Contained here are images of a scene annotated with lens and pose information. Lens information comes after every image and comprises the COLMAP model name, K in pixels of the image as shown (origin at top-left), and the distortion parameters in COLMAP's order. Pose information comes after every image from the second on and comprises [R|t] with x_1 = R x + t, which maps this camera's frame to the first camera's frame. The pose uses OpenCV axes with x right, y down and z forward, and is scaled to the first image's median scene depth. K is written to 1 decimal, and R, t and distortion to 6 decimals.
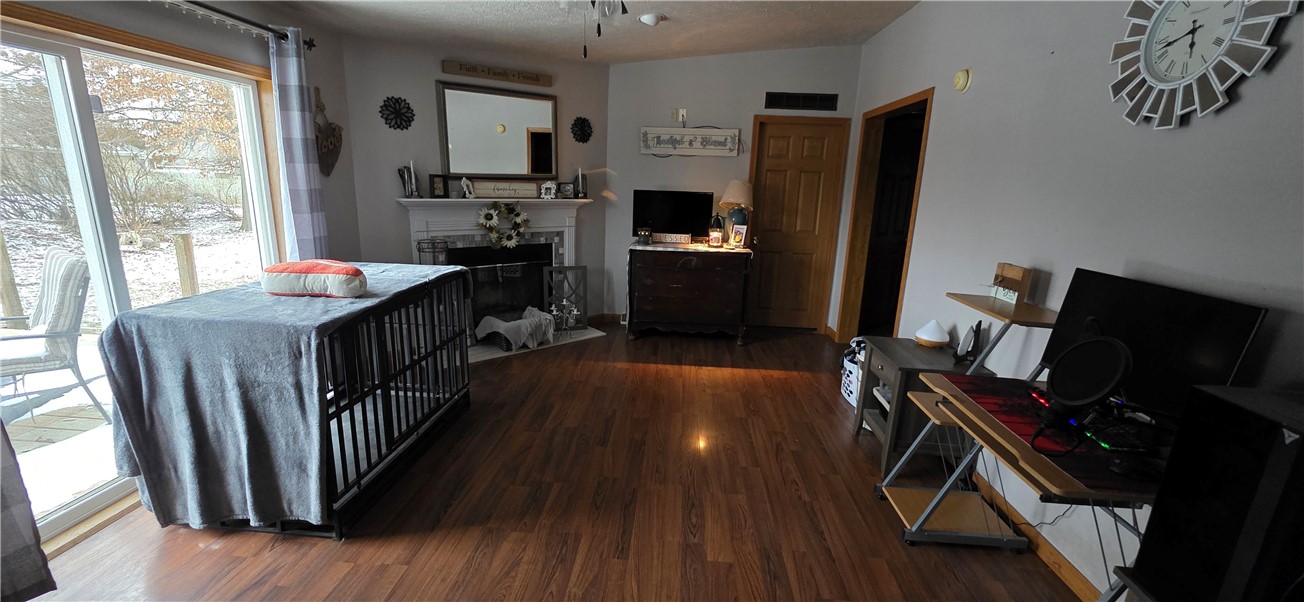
lens RADIAL K [[523.4, 0, 649.8], [0, 523.4, 302.2], [0, 0, 1]] dist [0.000939, 0.000019]
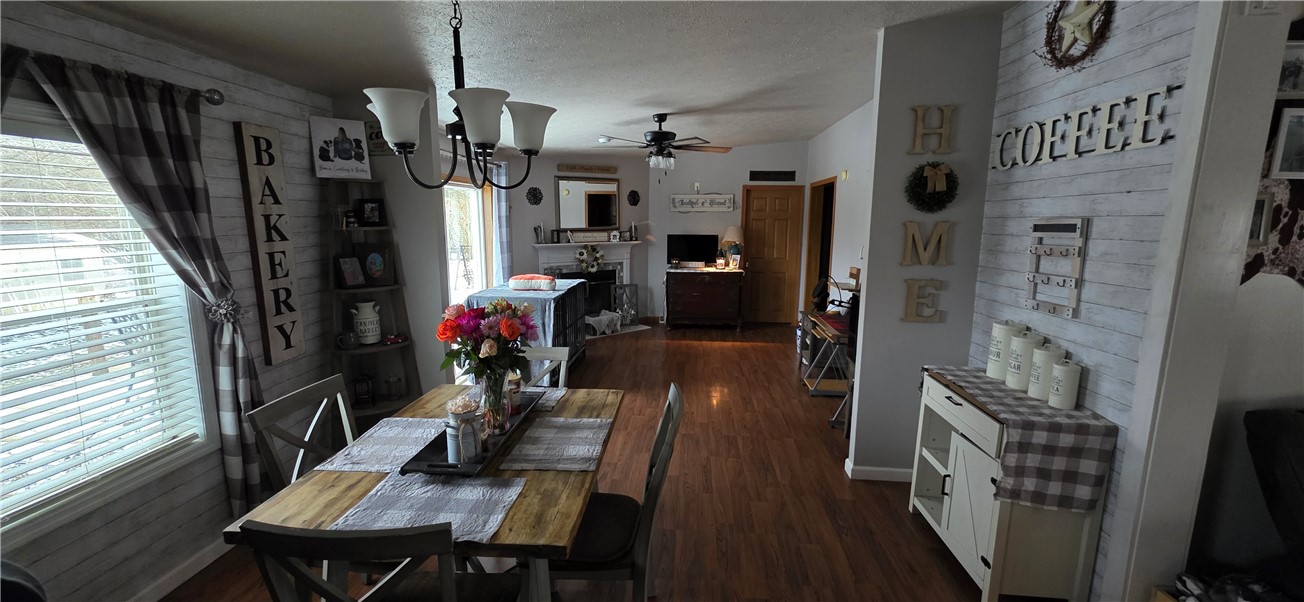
lens RADIAL K [[523.4, 0, 654.6], [0, 523.4, 303.8], [0, 0, 1]] dist [0.000939, 0.000019]
pose [[0.999580, -0.025185, -0.014365, -0.053045], [0.024187, 0.997536, -0.065860, 0.097353], [0.015988, 0.065485, 0.997725, -0.567797]]
